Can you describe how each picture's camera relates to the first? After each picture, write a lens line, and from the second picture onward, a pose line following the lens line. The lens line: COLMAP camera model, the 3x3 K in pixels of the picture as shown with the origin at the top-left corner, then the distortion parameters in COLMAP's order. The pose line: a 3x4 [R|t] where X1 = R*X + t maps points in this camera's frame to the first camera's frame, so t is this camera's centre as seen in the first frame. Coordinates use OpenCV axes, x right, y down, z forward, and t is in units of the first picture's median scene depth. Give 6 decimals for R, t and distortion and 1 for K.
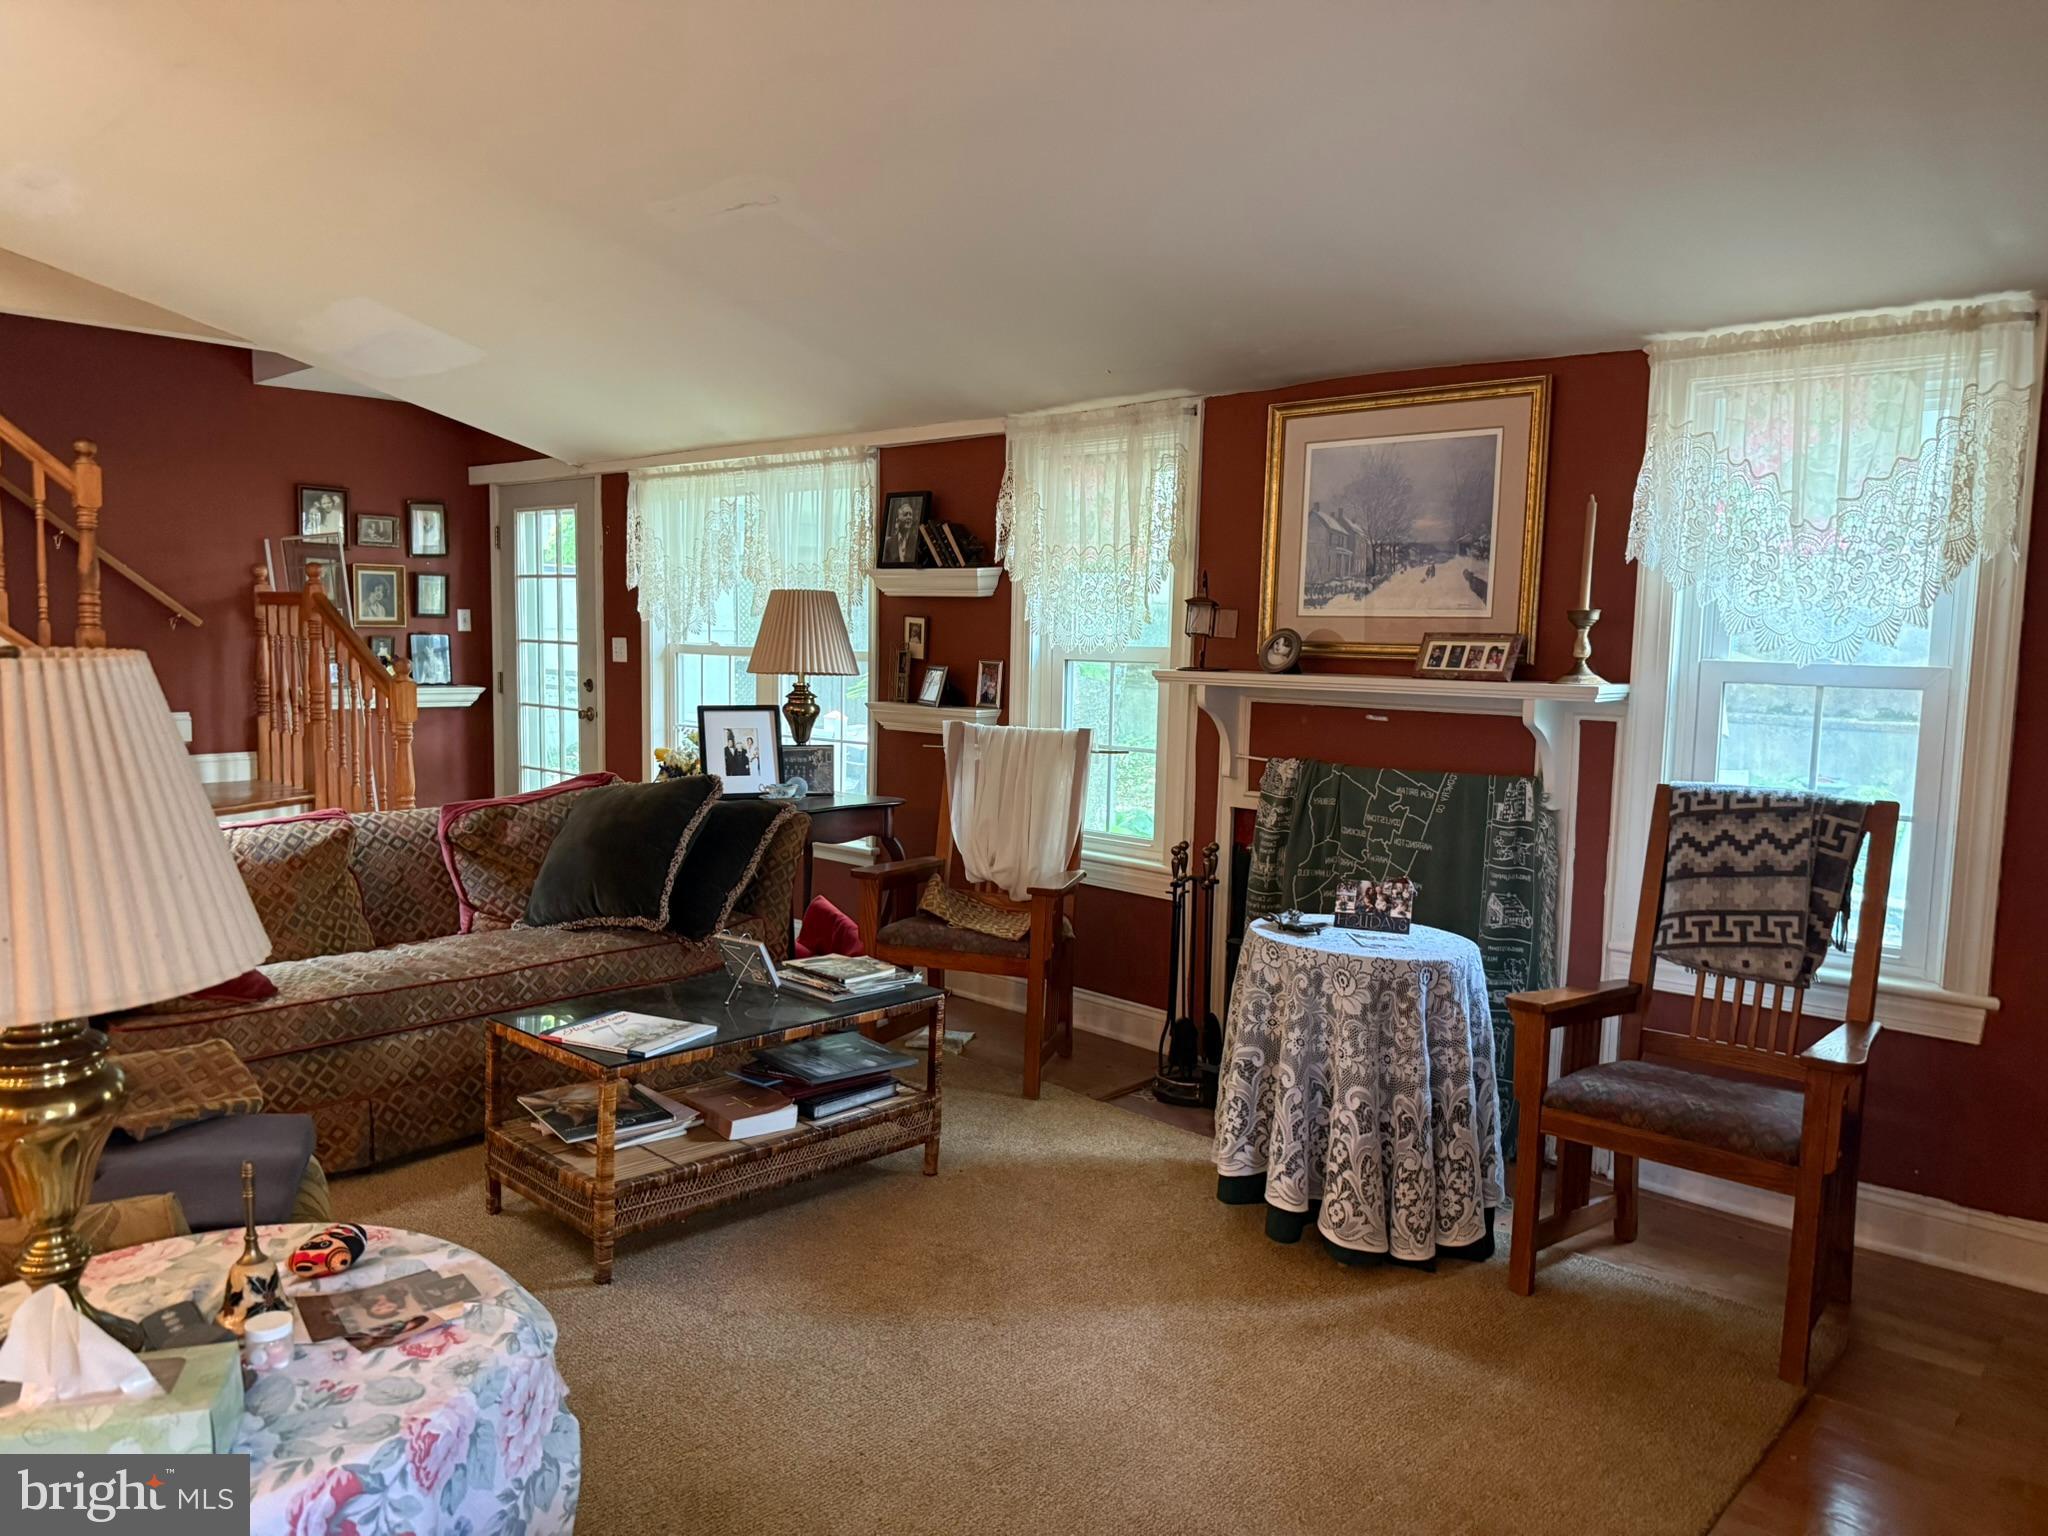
lens RADIAL K [[1443.0, 0, 1036.6], [0, 1443.0, 764.1], [0, 0, 1]] dist [0.063882, -0.083398]
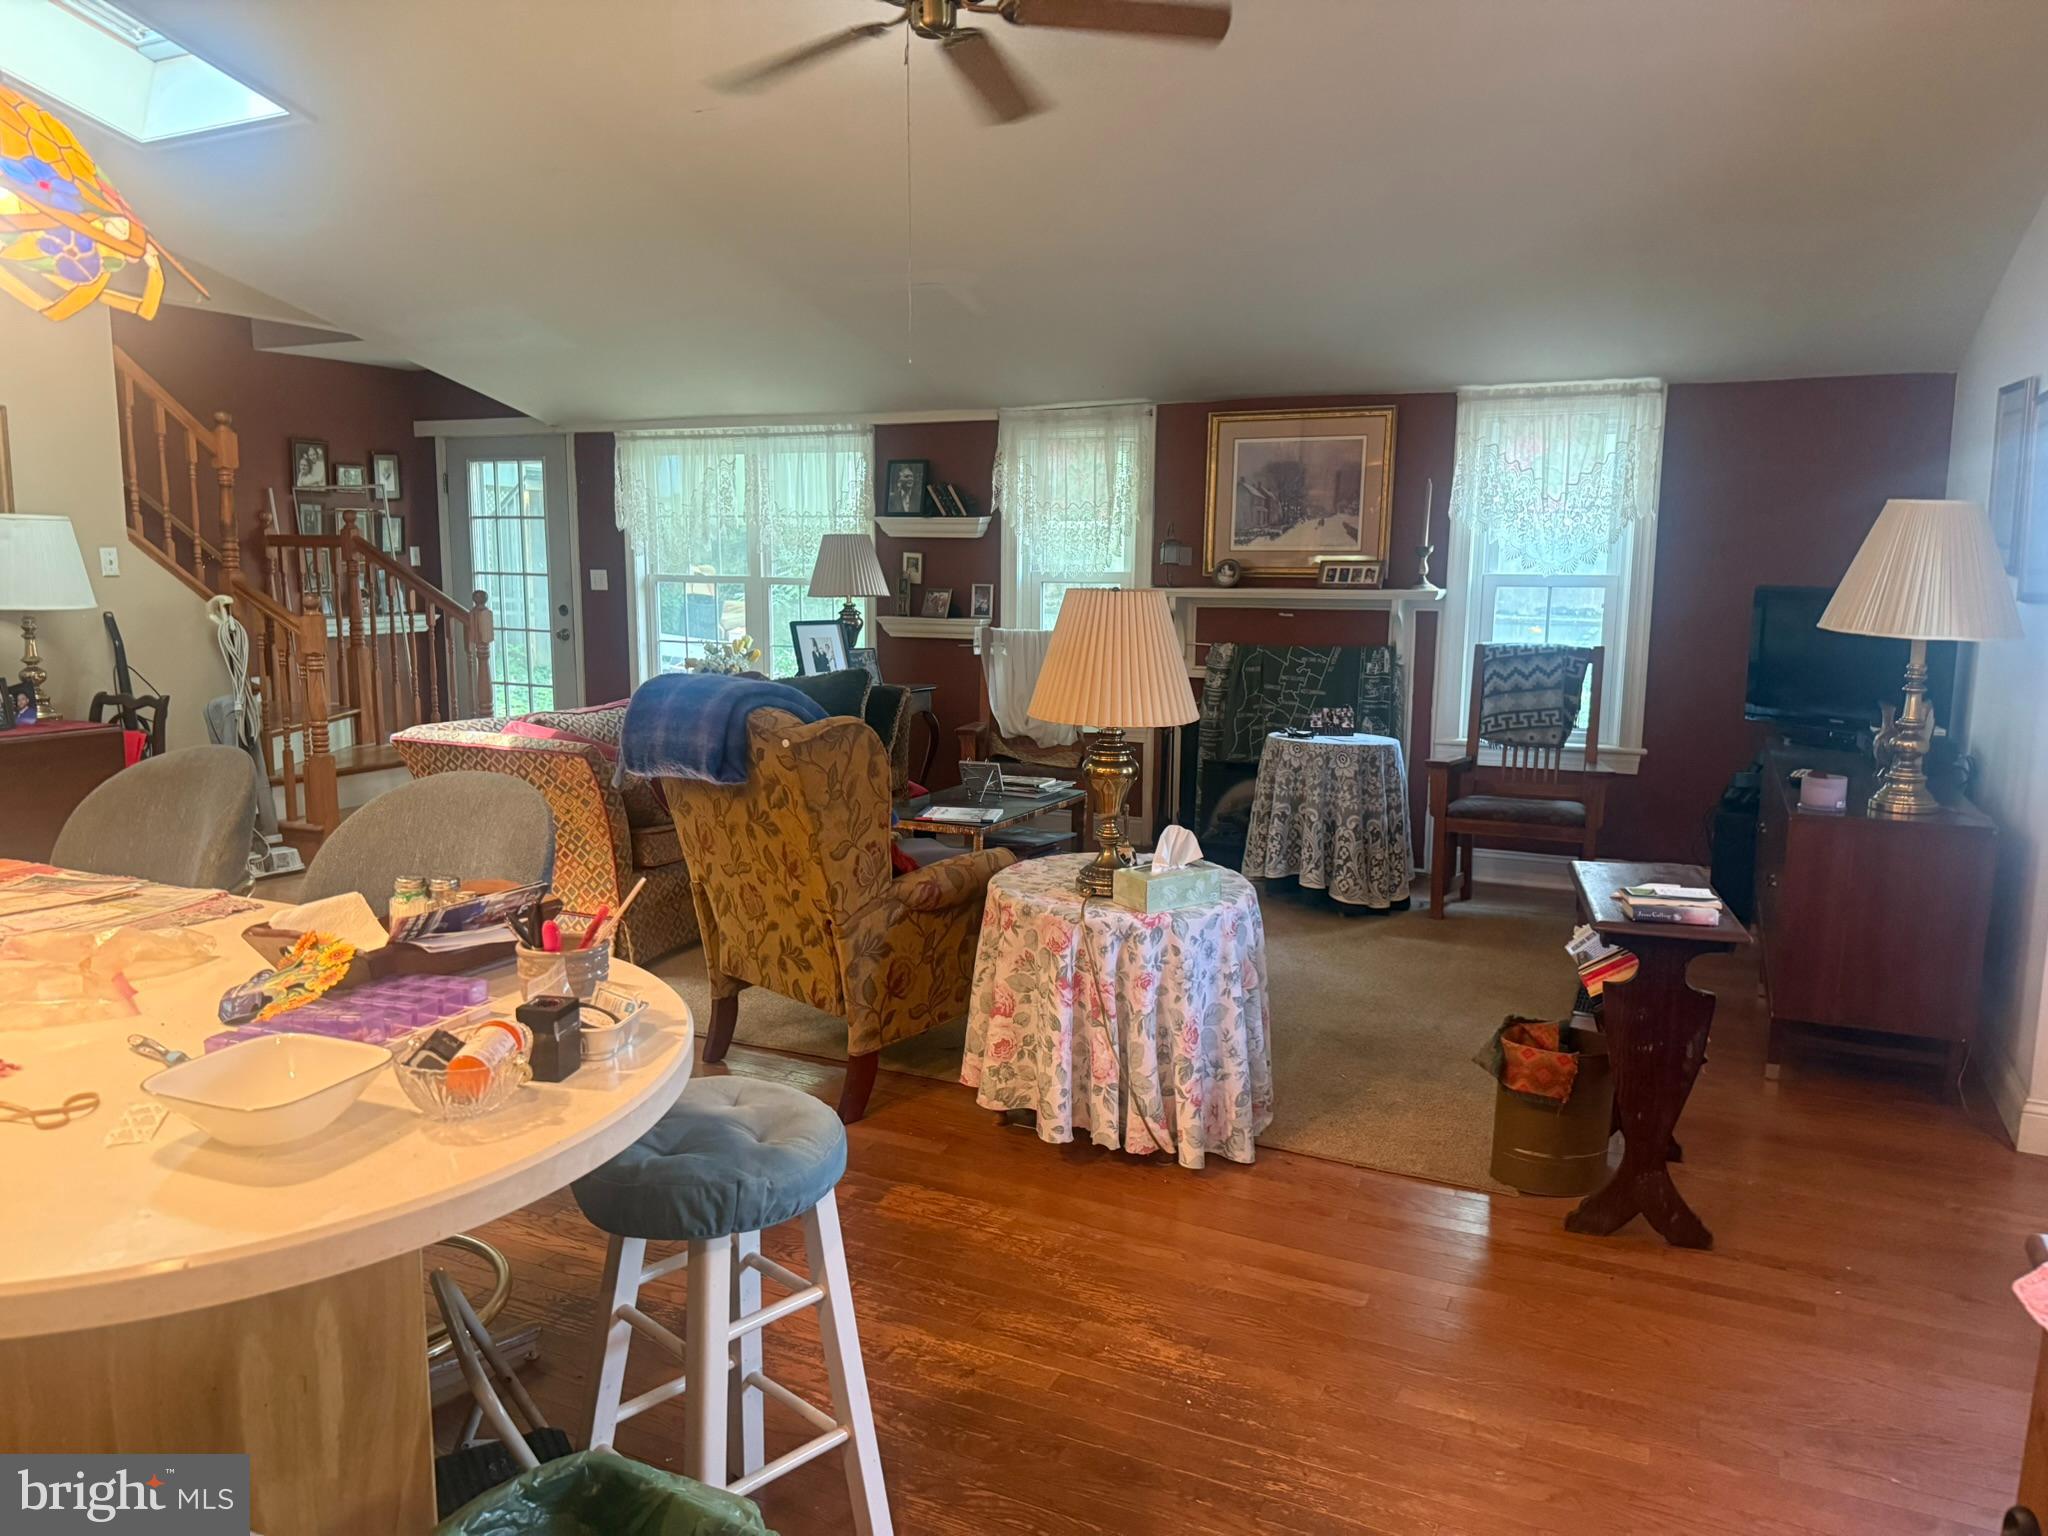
lens RADIAL K [[1443.0, 0, 1020.8], [0, 1443.0, 778.7], [0, 0, 1]] dist [0.063882, -0.083398]
pose [[0.953716, -0.060076, 0.294646, -0.509674], [0.040412, 0.996558, 0.072384, 0.020426], [-0.297980, -0.057126, 0.952861, -0.429923]]
